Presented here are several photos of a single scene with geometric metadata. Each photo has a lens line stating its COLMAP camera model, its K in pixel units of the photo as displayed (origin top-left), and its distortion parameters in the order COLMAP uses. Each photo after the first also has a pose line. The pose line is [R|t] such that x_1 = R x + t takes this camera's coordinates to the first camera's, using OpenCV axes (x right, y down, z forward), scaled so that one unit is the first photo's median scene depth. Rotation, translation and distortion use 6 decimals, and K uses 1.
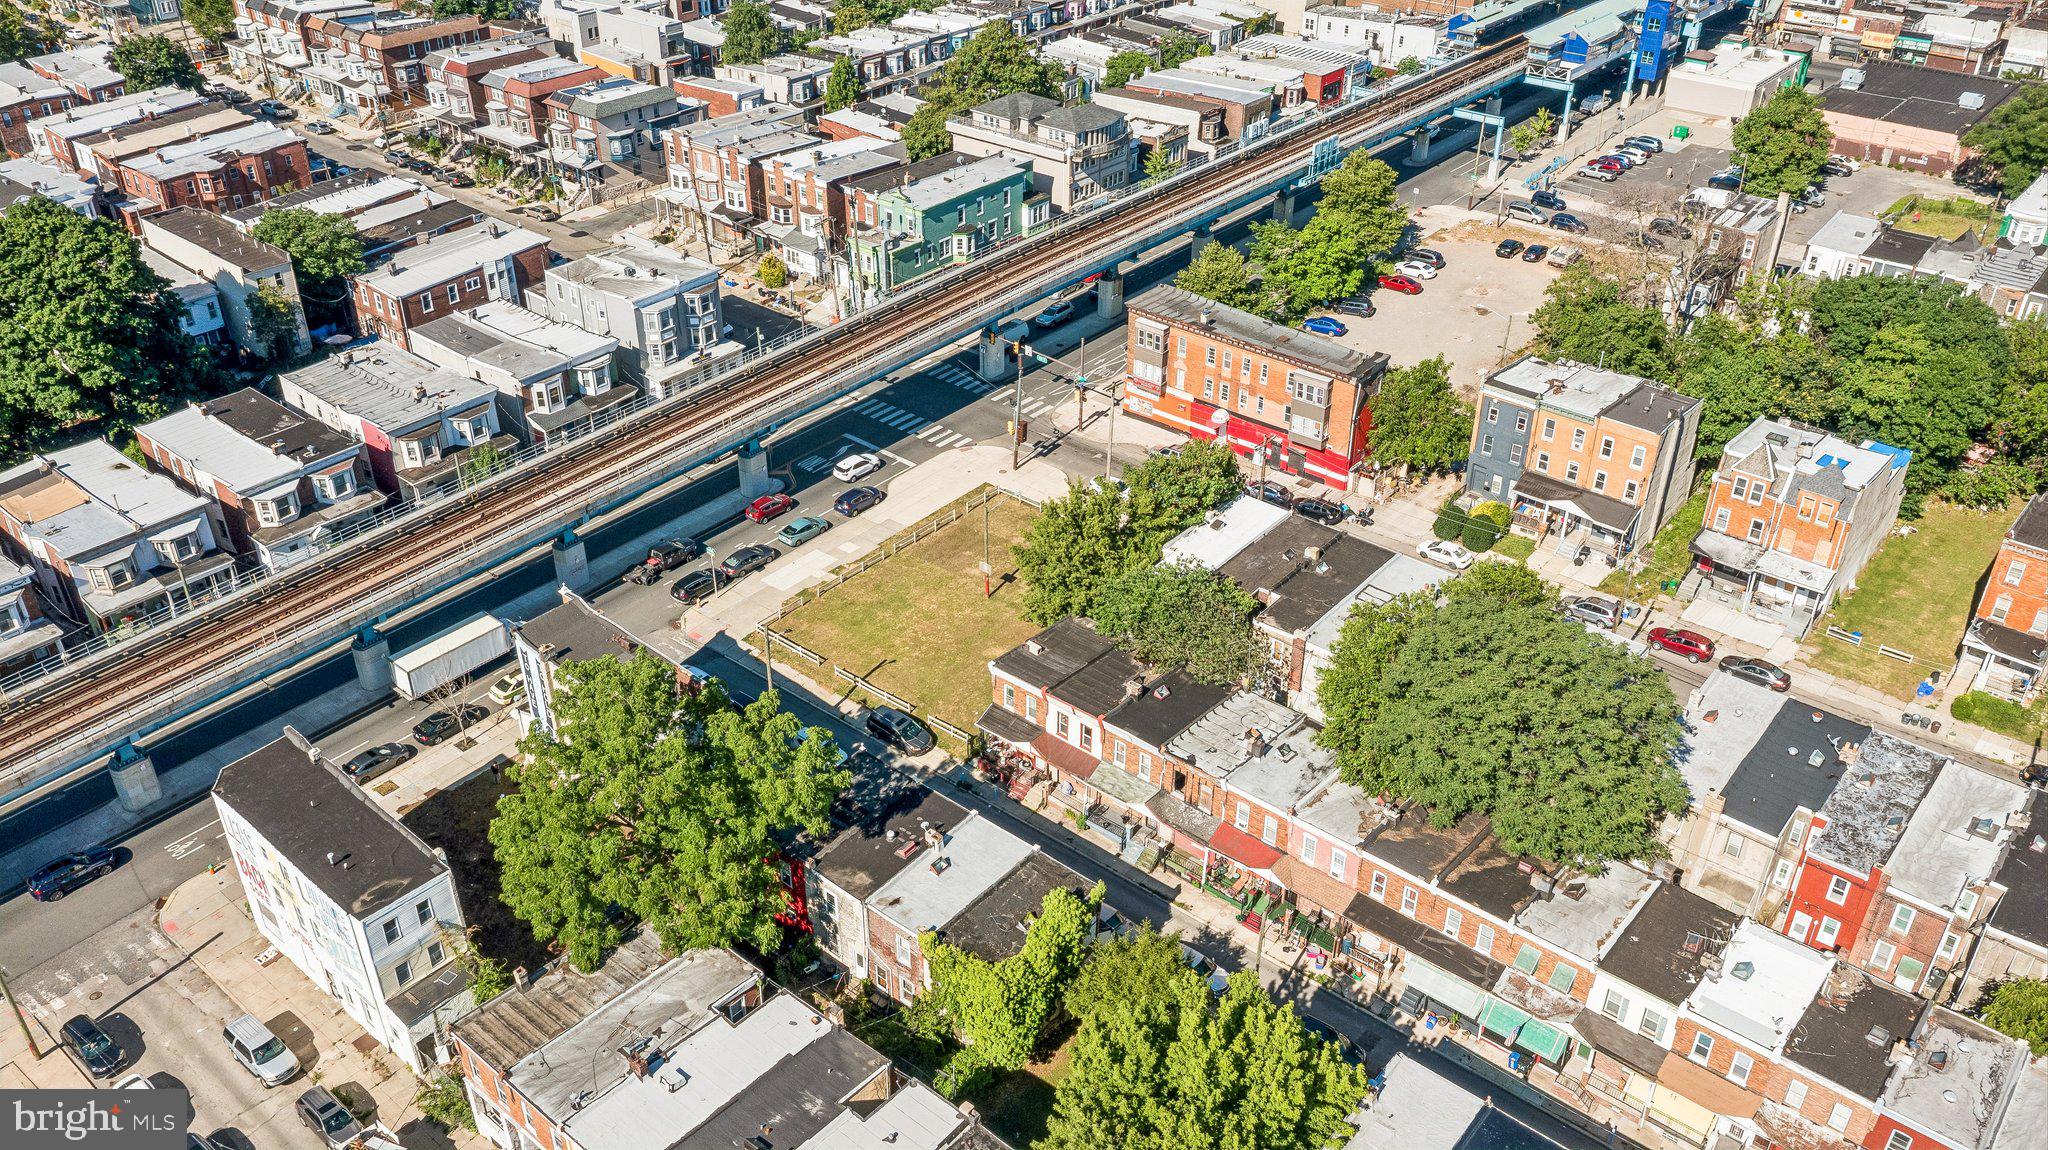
lens RADIAL K [[1653.1, 0, 1030.3], [0, 1653.1, 576.0], [0, 0, 1]] dist [0.000502, 0.011048]
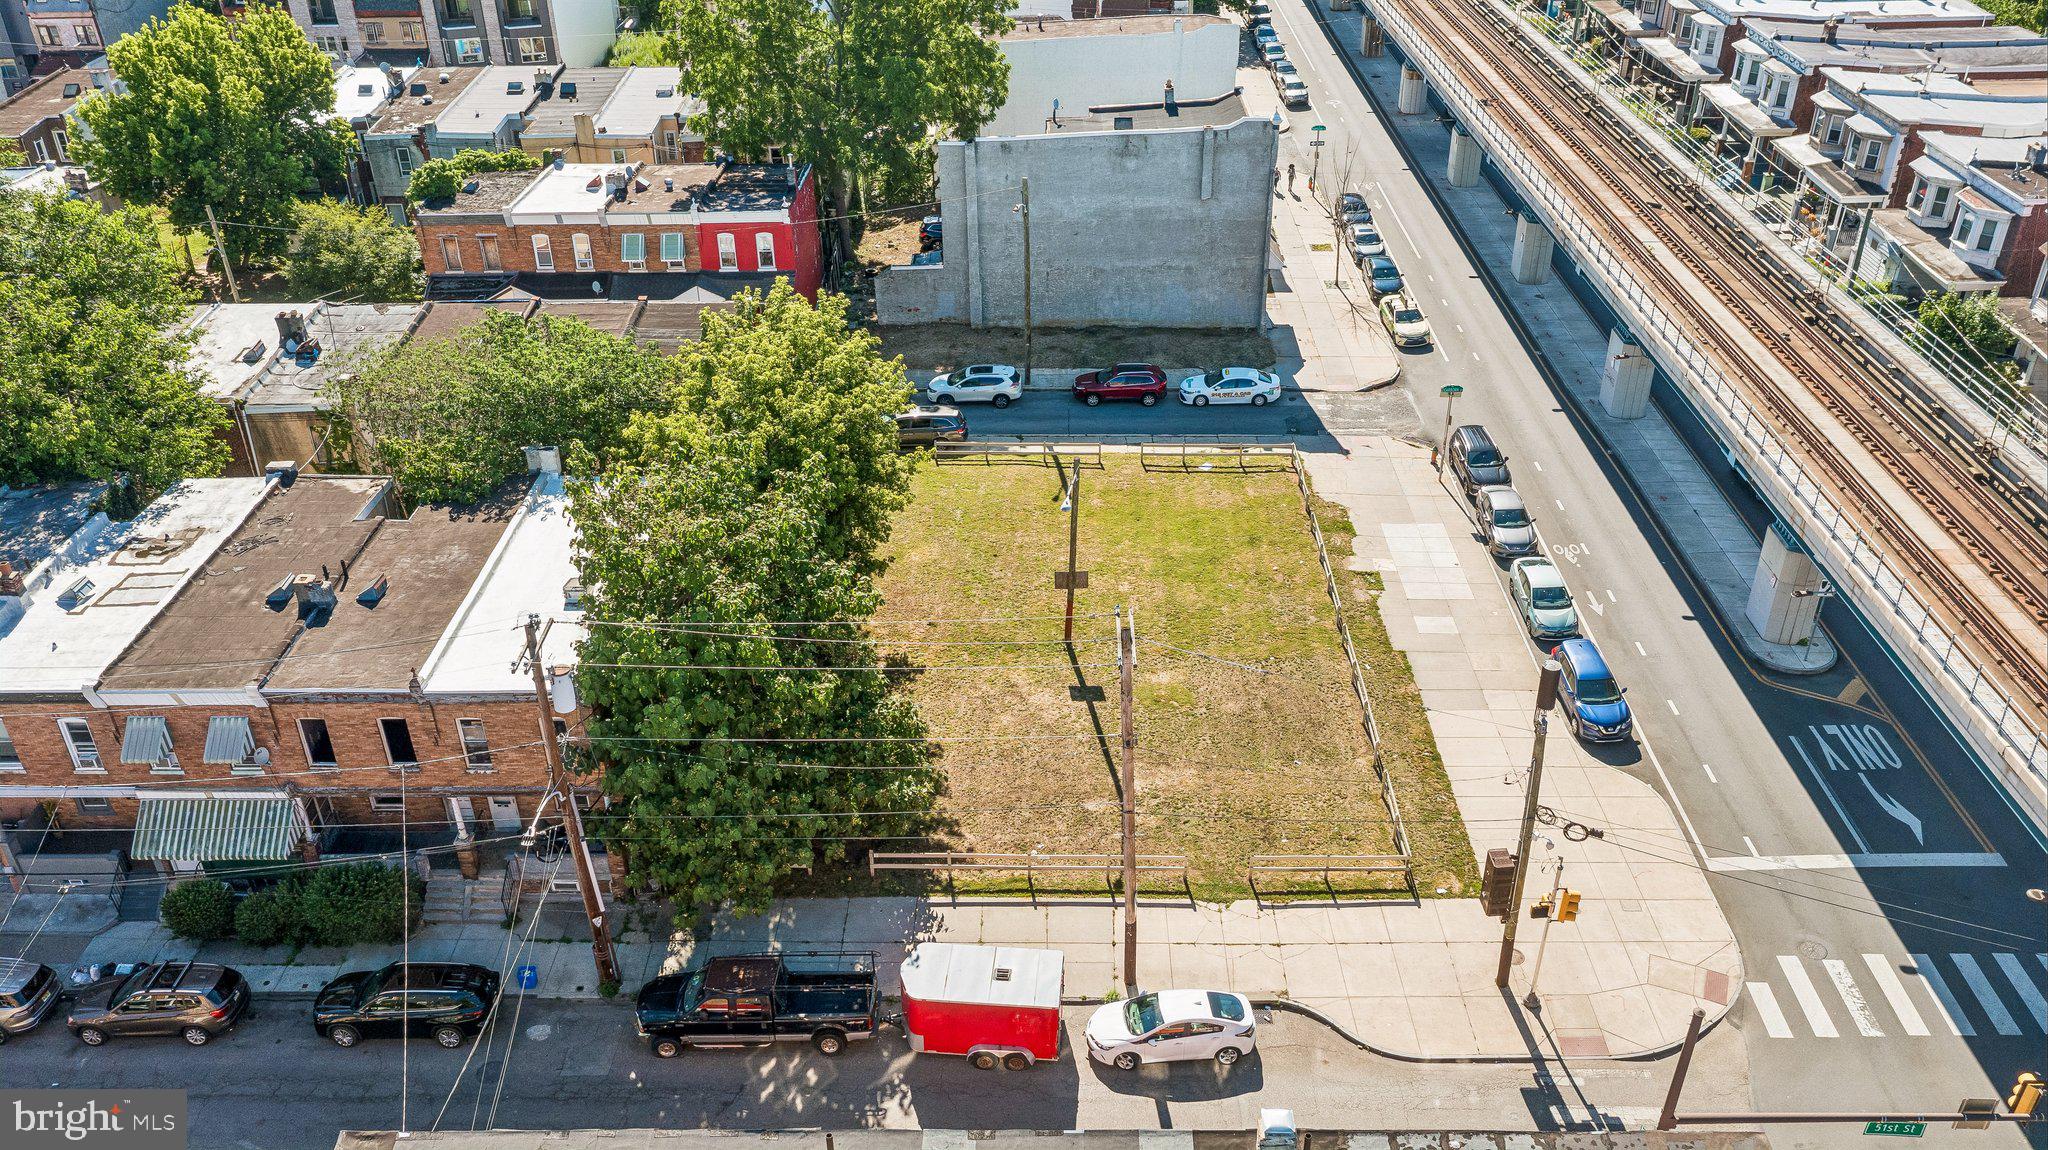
lens RADIAL K [[1653.1, 0, 1030.3], [0, 1653.1, 576.0], [0, 0, 1]] dist [0.000502, 0.011048]
pose [[-0.769646, 0.338848, -0.541135, 0.219183], [-0.326640, 0.519265, 0.789728, -0.345131], [0.548590, 0.784567, -0.288969, 1.034266]]
